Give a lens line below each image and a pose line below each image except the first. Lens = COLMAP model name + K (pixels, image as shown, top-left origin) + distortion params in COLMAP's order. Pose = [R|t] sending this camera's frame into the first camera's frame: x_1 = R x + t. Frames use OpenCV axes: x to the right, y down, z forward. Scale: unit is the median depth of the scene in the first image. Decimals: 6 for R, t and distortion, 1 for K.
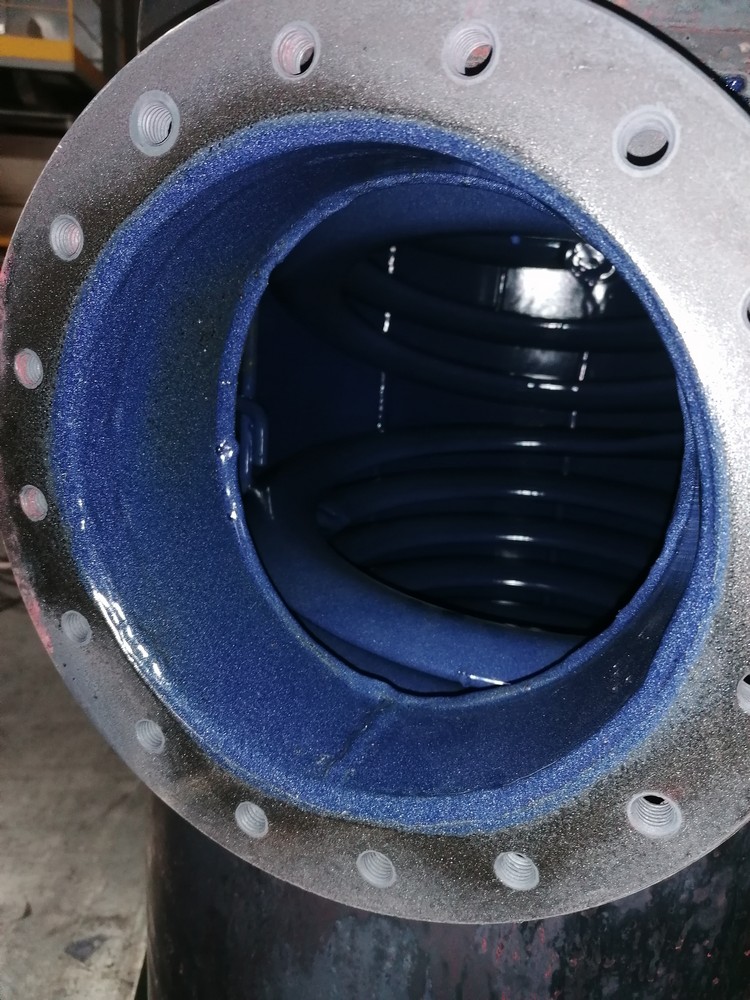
lens RADIAL K [[766.2, 0, 375.0], [0, 766.2, 500.0], [0, 0, 1]] dist [0.004763, -0.000888]
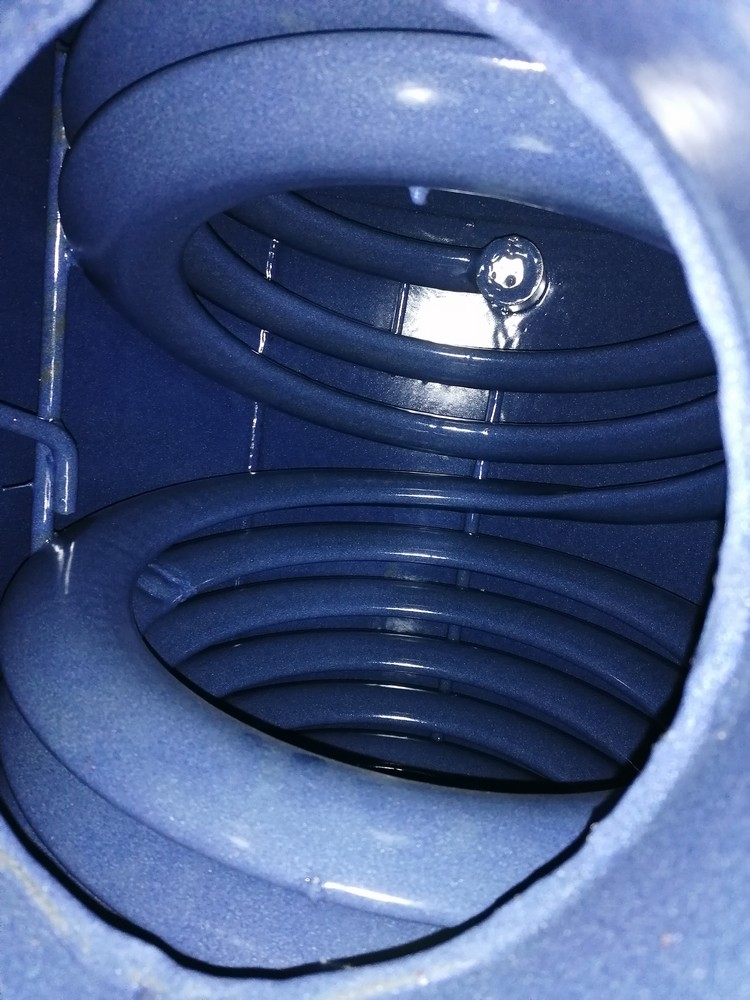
lens RADIAL K [[766.2, 0, 375.0], [0, 766.2, 500.0], [0, 0, 1]] dist [0.004763, -0.000888]
pose [[0.991271, 0.034343, 0.127287, 0.067279], [-0.026832, 0.997822, -0.060263, -0.031079], [-0.129079, 0.056321, 0.990034, 0.343585]]
